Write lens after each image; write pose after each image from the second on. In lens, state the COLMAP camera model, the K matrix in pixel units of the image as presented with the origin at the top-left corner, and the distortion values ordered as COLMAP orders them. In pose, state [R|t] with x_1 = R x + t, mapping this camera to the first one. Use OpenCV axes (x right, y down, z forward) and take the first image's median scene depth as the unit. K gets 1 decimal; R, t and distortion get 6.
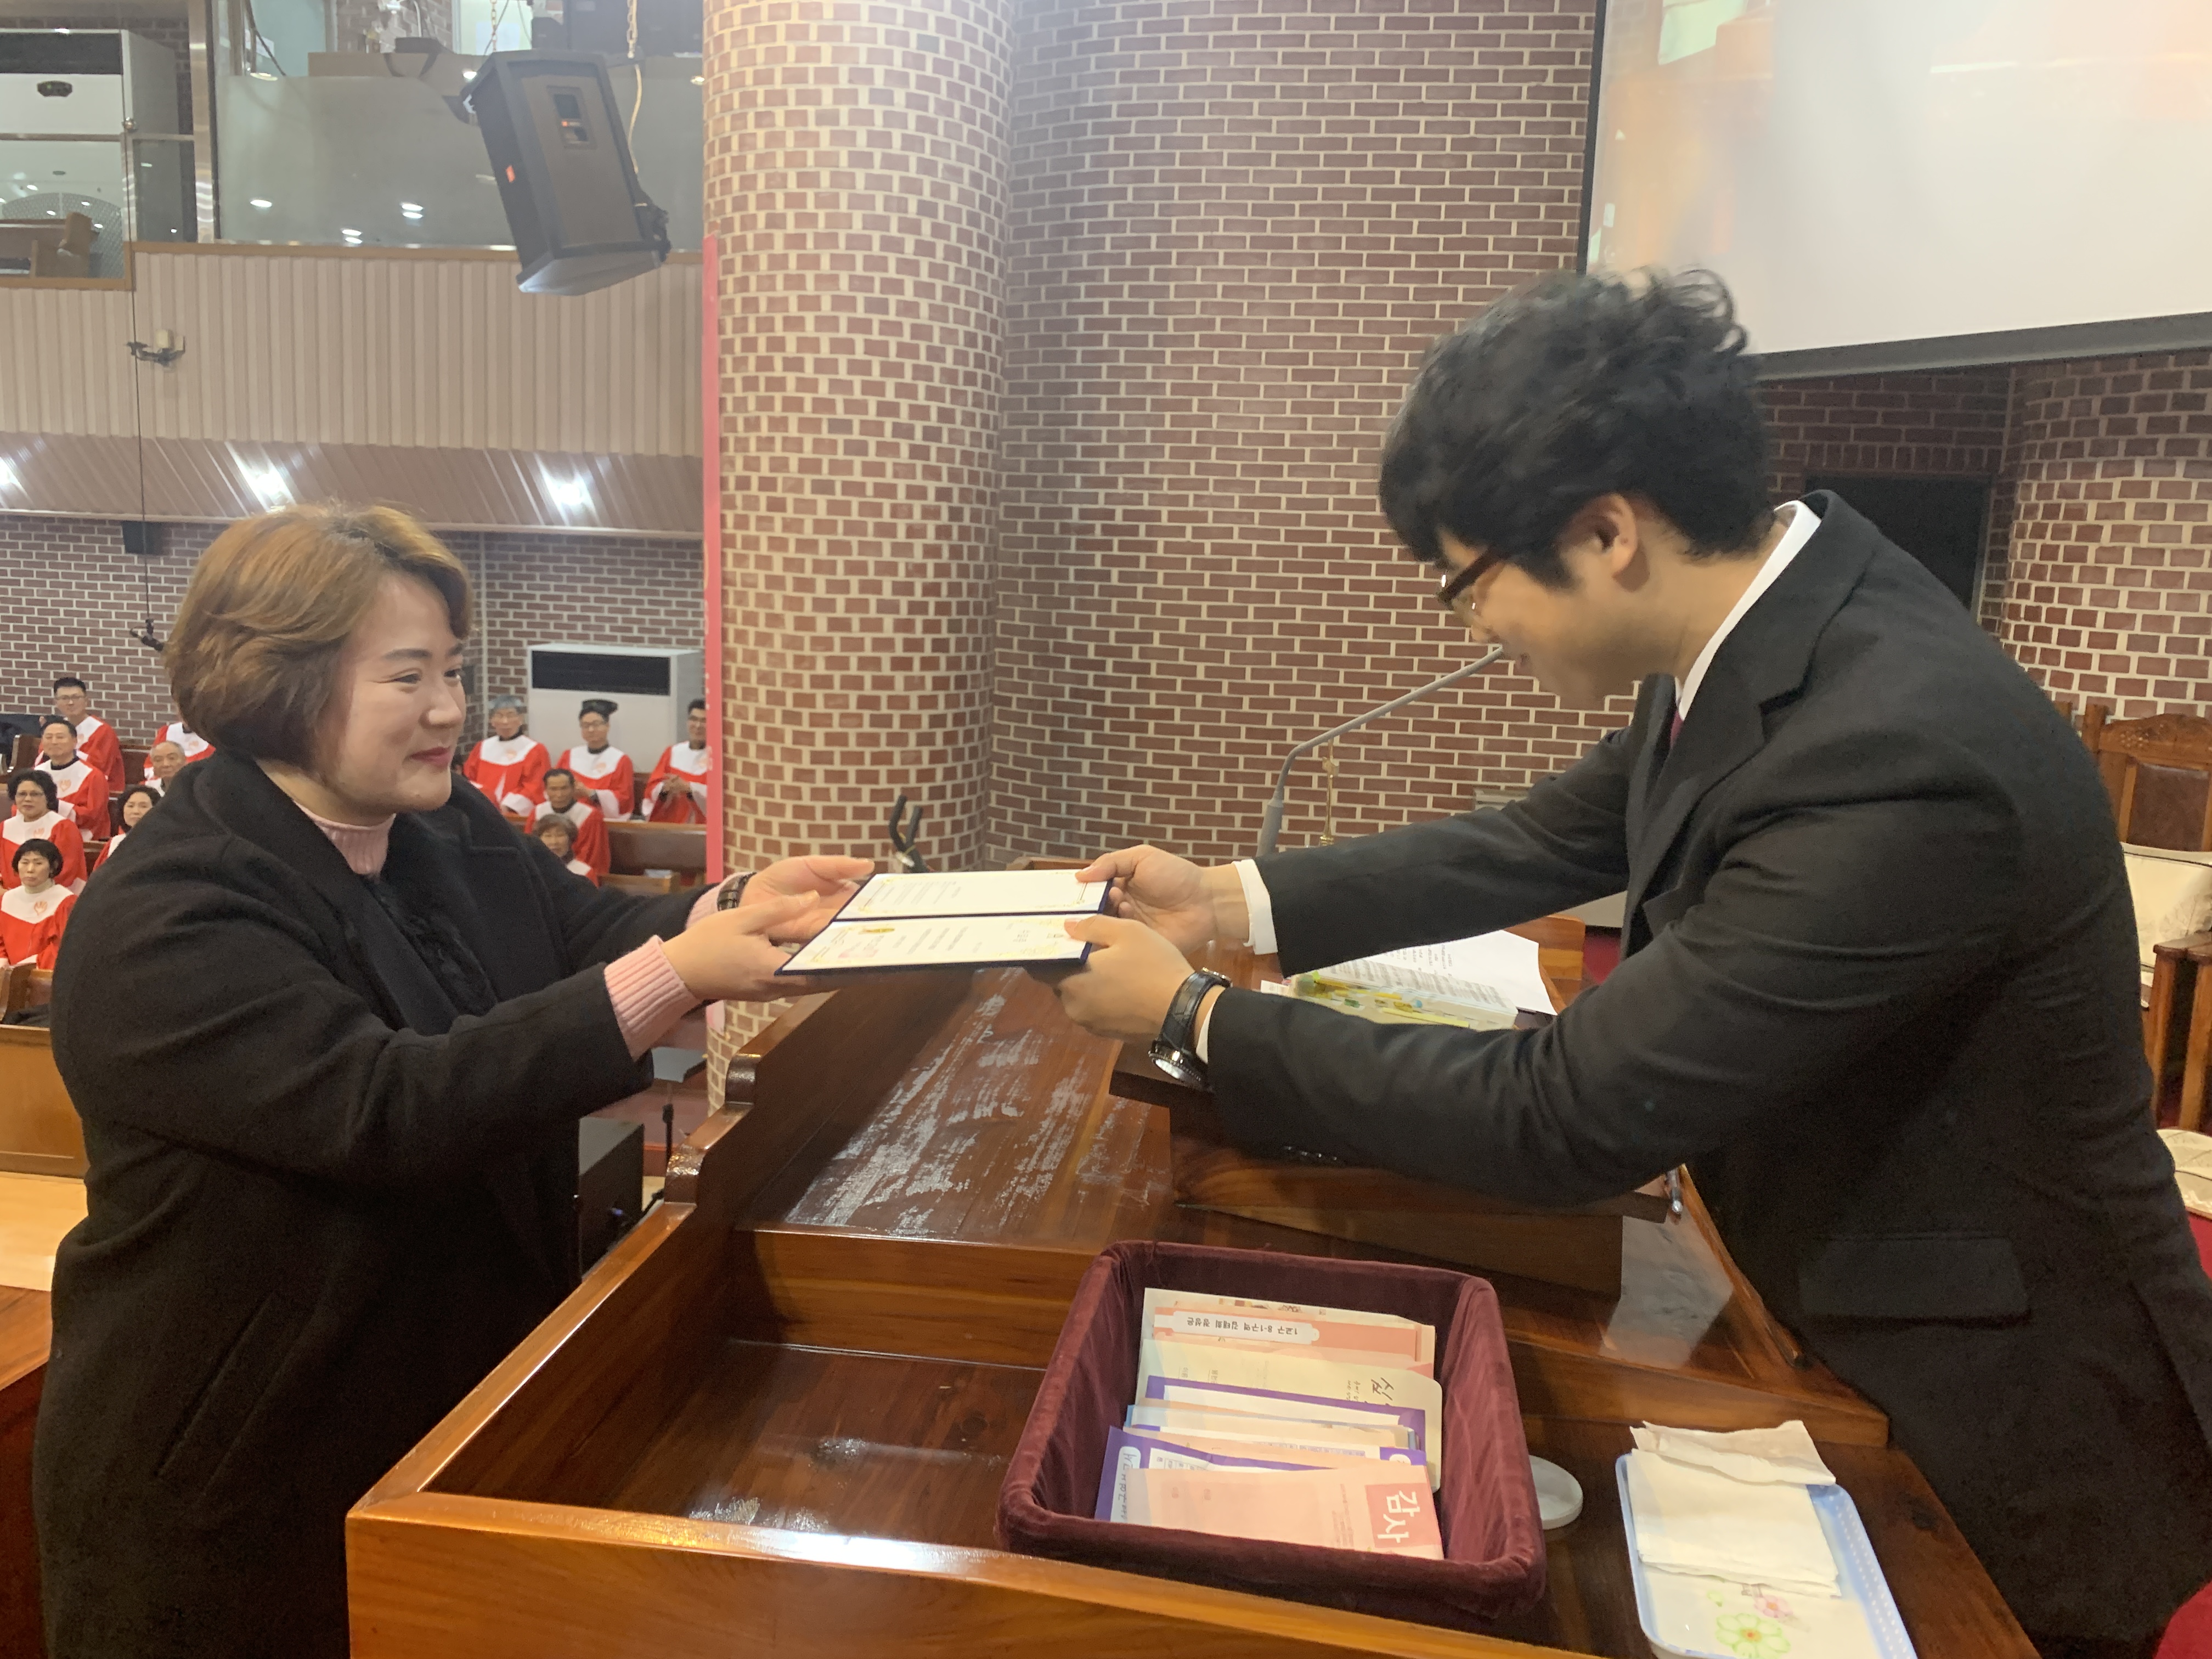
lens RADIAL K [[1708.3, 0, 1097.3], [0, 1708.3, 820.3], [0, 0, 1]] dist [0.019820, -0.015844]
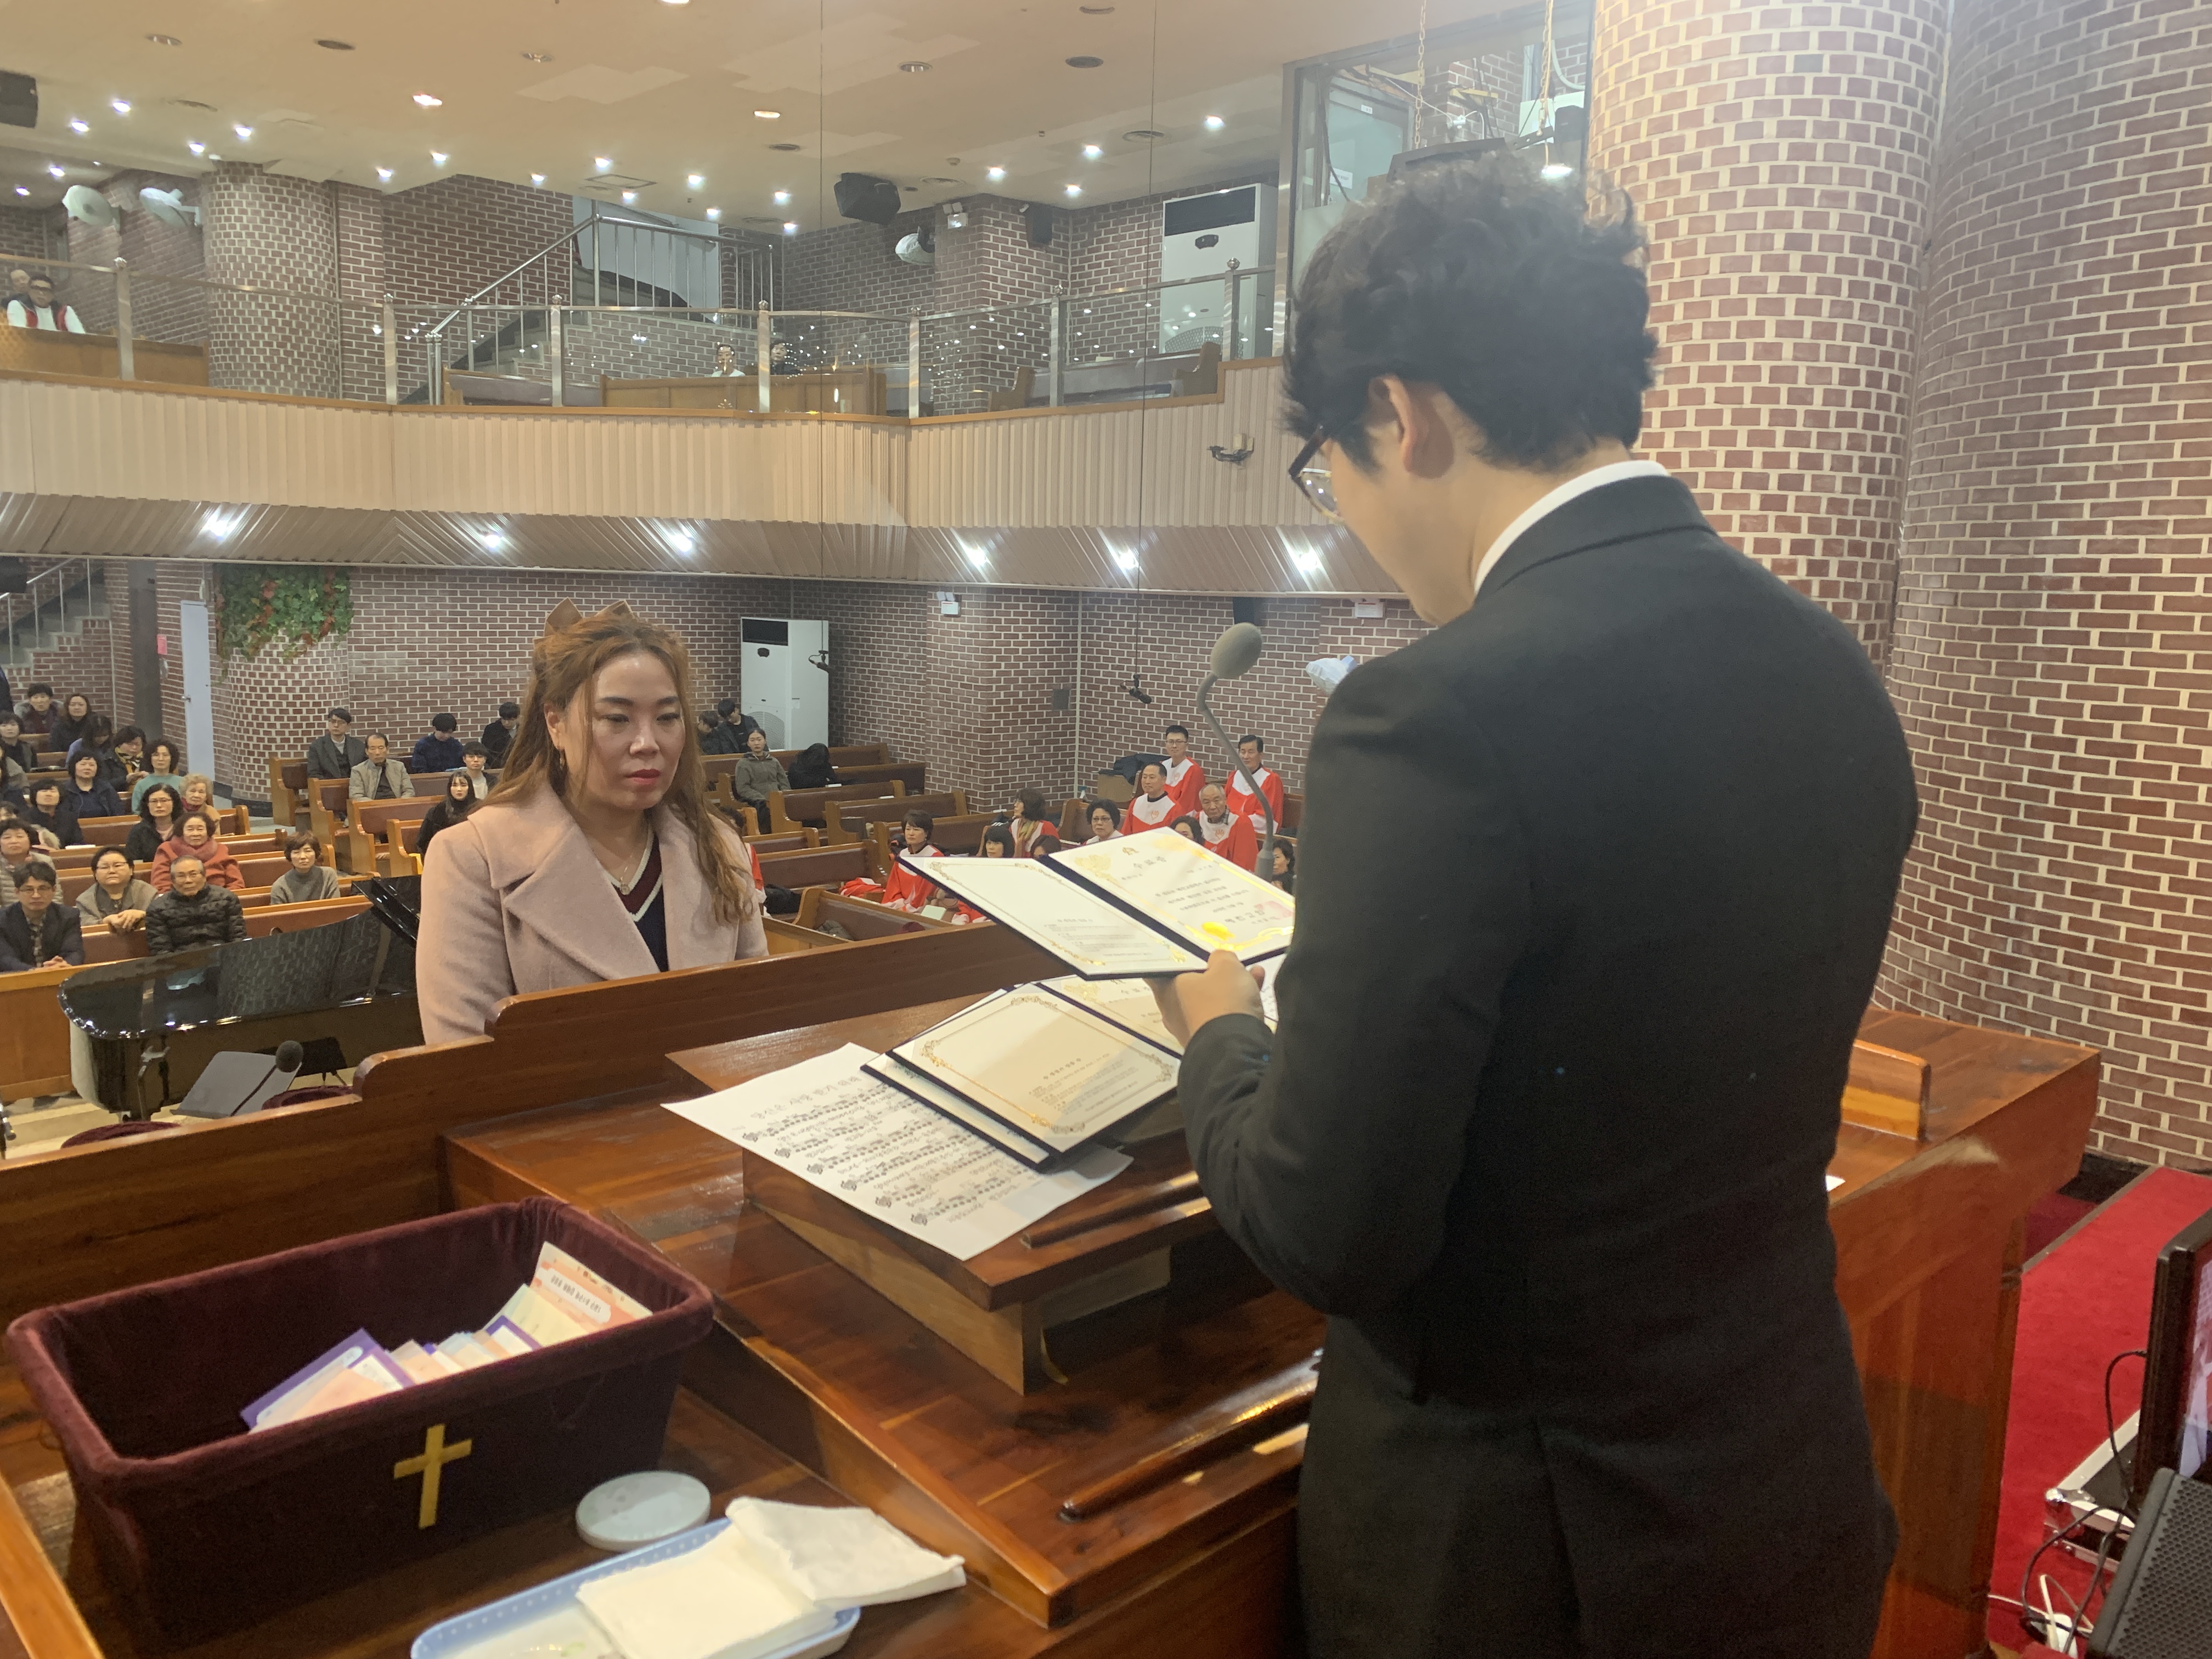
lens RADIAL K [[1708.3, 0, 1119.2], [0, 1708.3, 812.8], [0, 0, 1]] dist [0.019820, -0.015844]
pose [[0.792440, 0.061946, -0.606796, 0.183463], [-0.089681, 0.995851, -0.015454, -0.003204], [0.603321, 0.066664, 0.794708, 0.062846]]
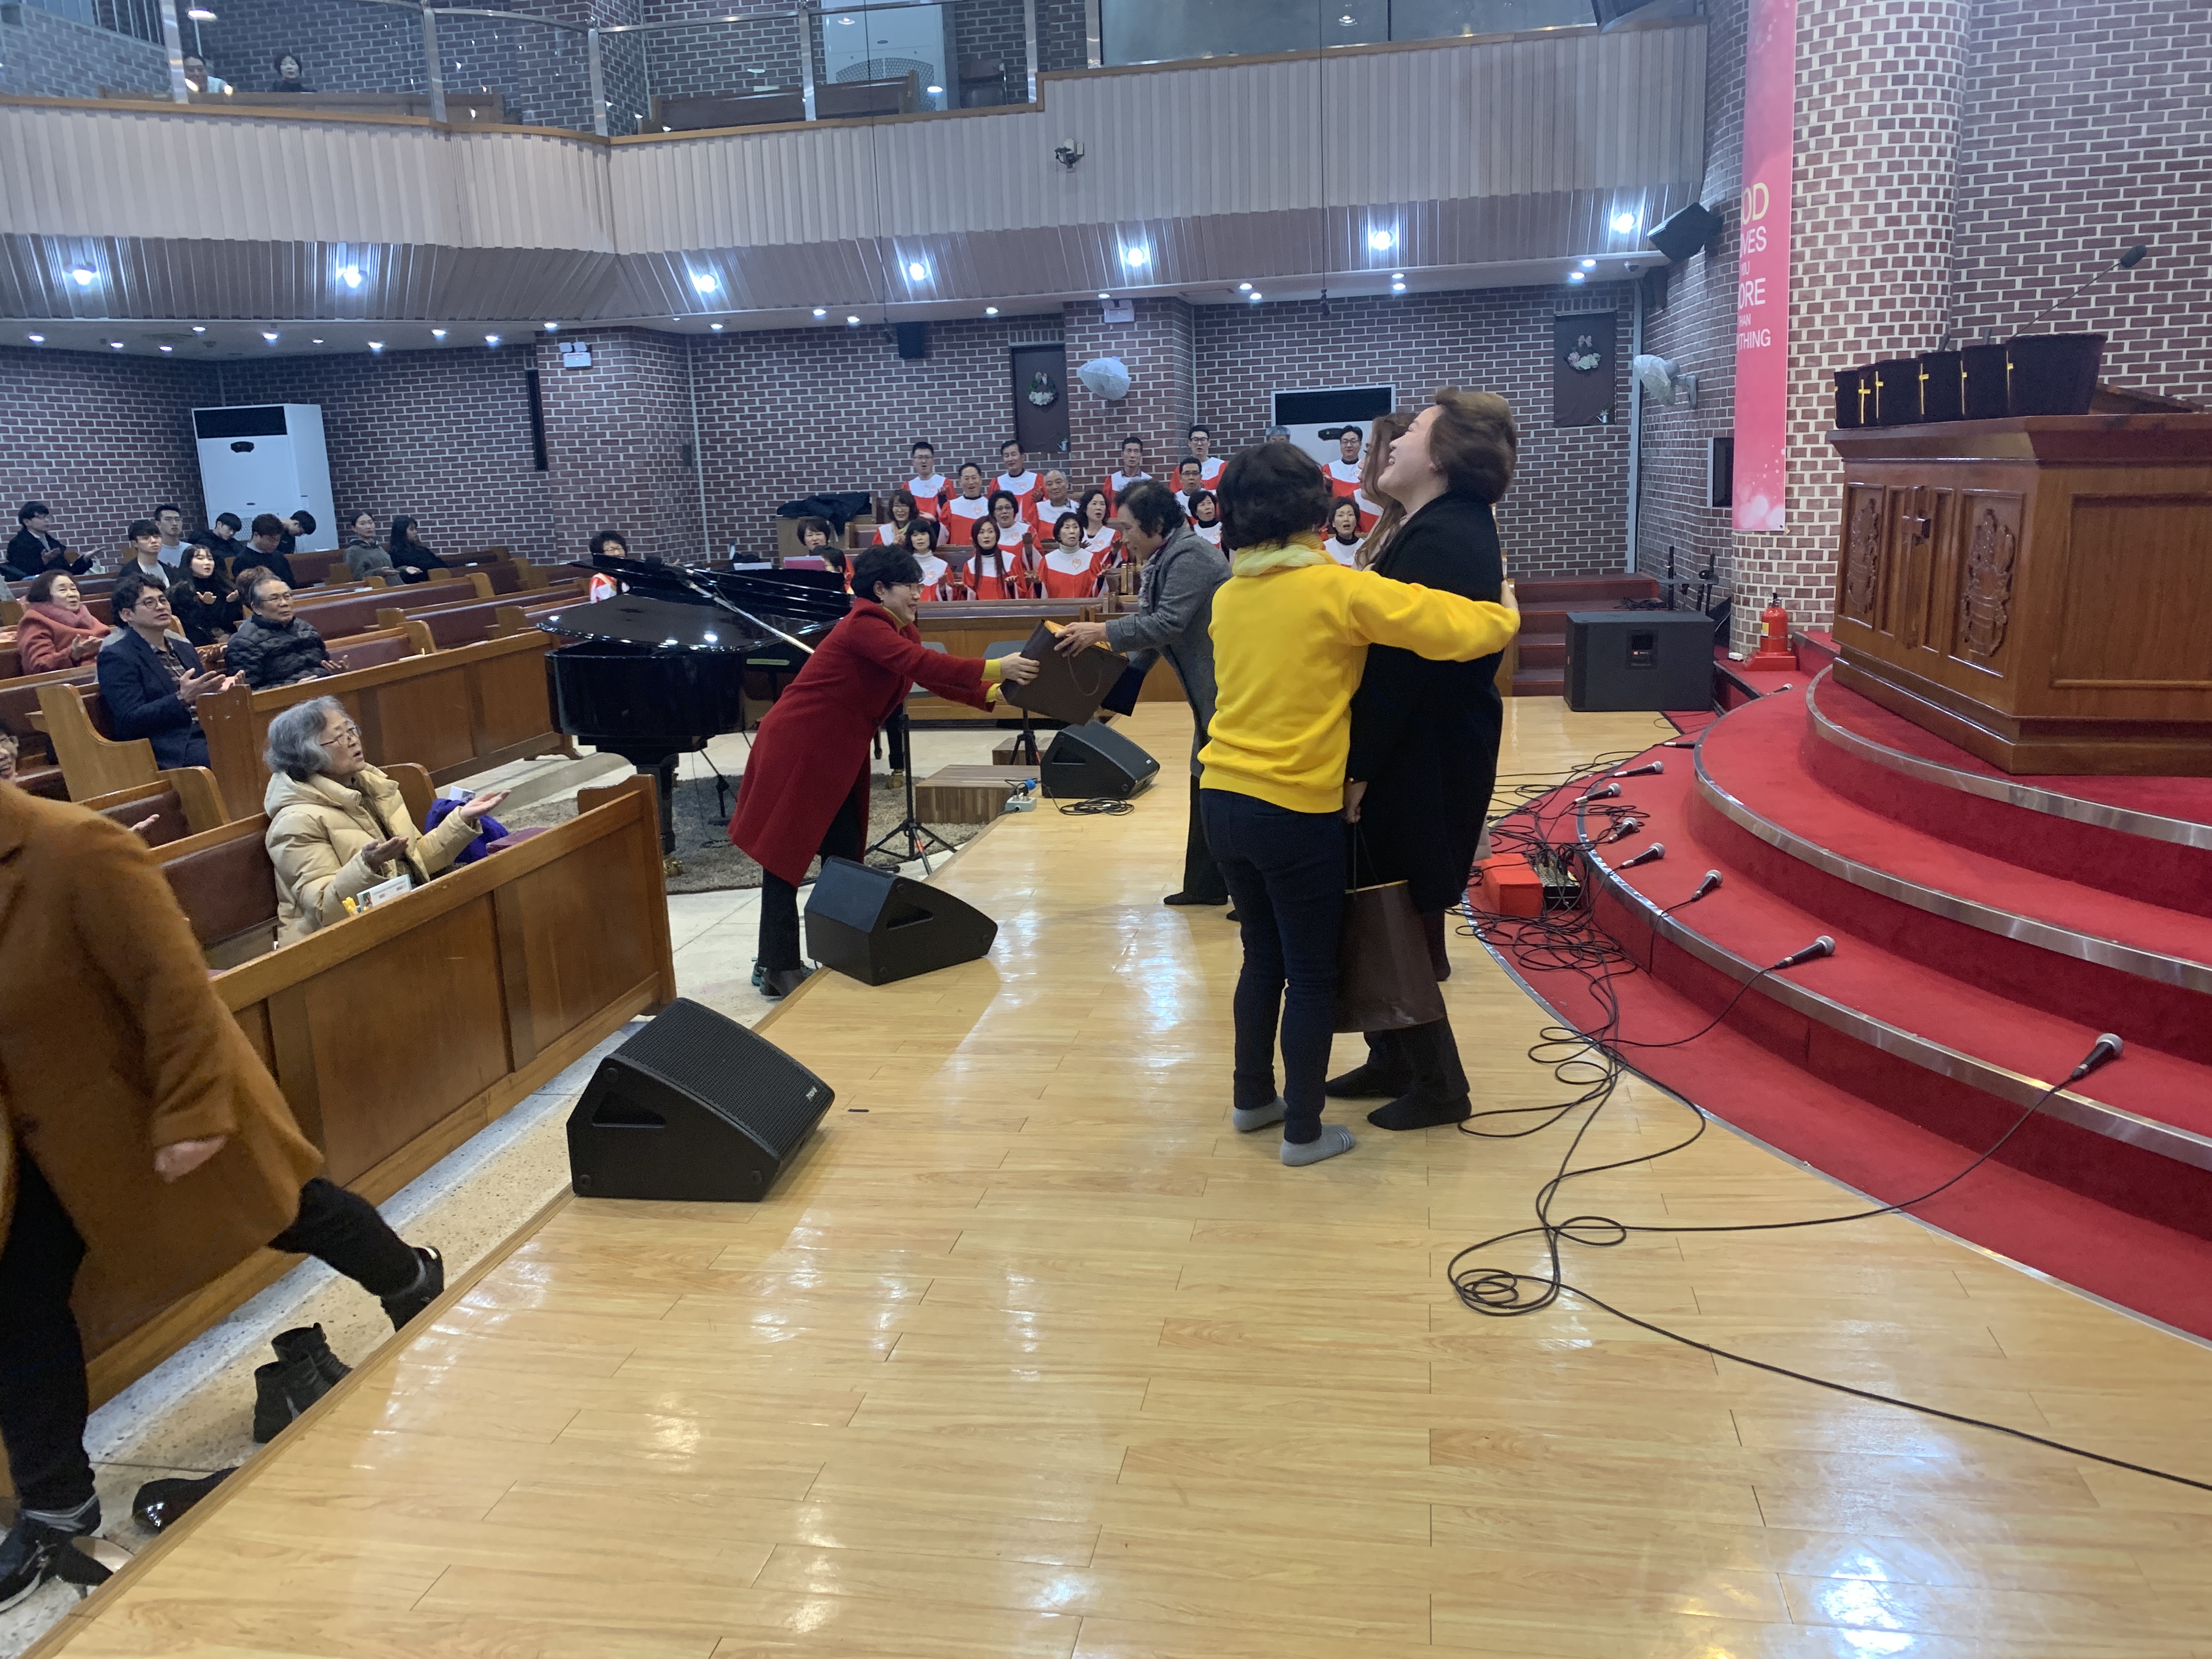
lens RADIAL K [[1708.3, 0, 1106.9], [0, 1708.3, 836.4], [0, 0, 1]] dist [0.019820, -0.015844]
pose [[0.995966, -0.070536, -0.055473, -0.766678], [0.073626, 0.995724, 0.055789, 0.275099], [0.051301, -0.059648, 0.996900, -0.527915]]
